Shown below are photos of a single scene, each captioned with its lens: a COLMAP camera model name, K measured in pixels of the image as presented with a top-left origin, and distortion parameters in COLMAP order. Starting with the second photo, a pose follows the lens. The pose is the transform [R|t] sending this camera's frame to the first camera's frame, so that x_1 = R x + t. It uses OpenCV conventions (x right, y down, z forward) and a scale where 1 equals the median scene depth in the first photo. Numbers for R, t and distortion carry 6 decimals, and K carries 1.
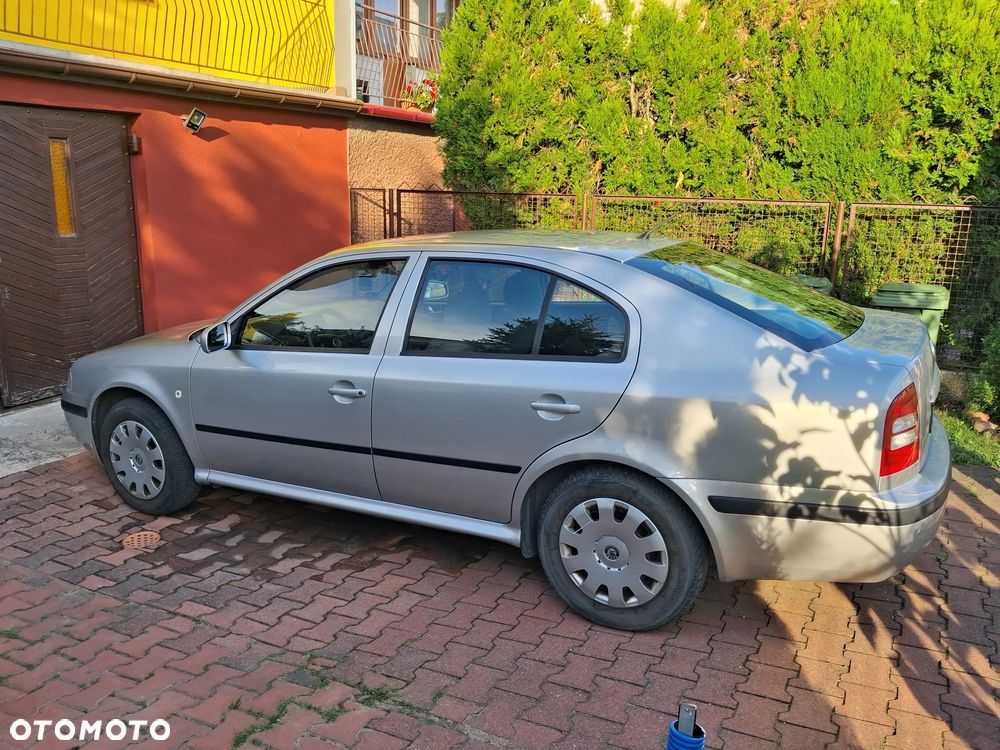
lens RADIAL K [[794.5, 0, 497.6], [0, 794.5, 380.5], [0, 0, 1]] dist [0.006074, -0.003497]
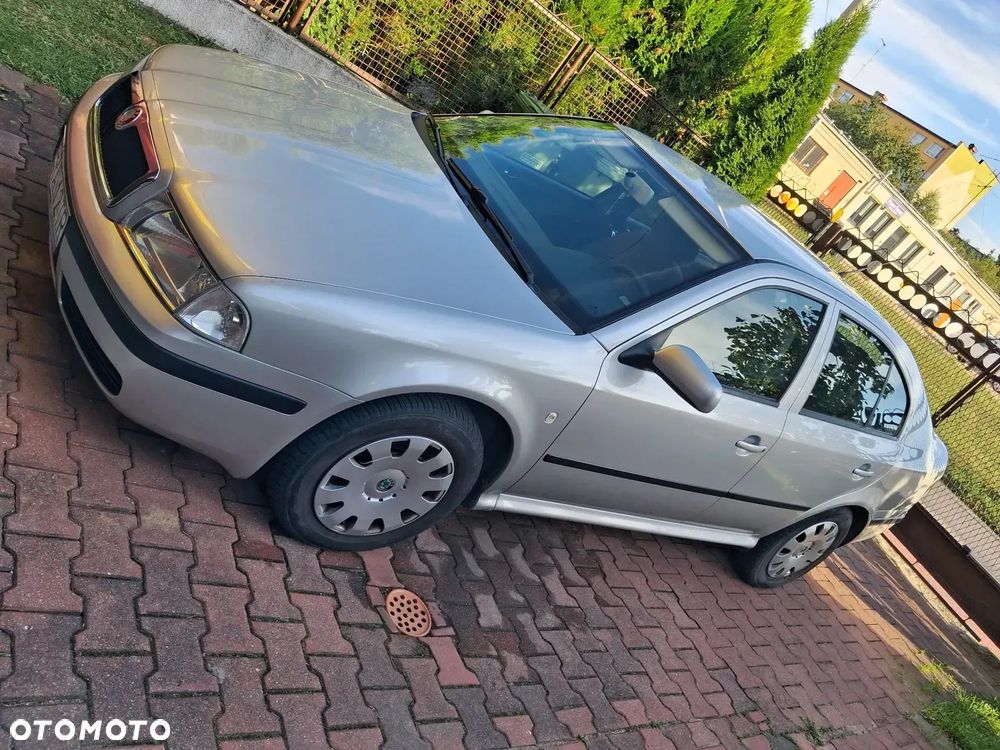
lens RADIAL K [[783.3, 0, 485.5], [0, 783.3, 376.8], [0, 0, 1]] dist [0.002185, 0.002548]
pose [[0.468161, -0.099150, 0.878063, -0.947689], [-0.400557, 0.861916, 0.310894, -0.179157], [-0.787642, -0.497262, 0.363800, 0.817906]]
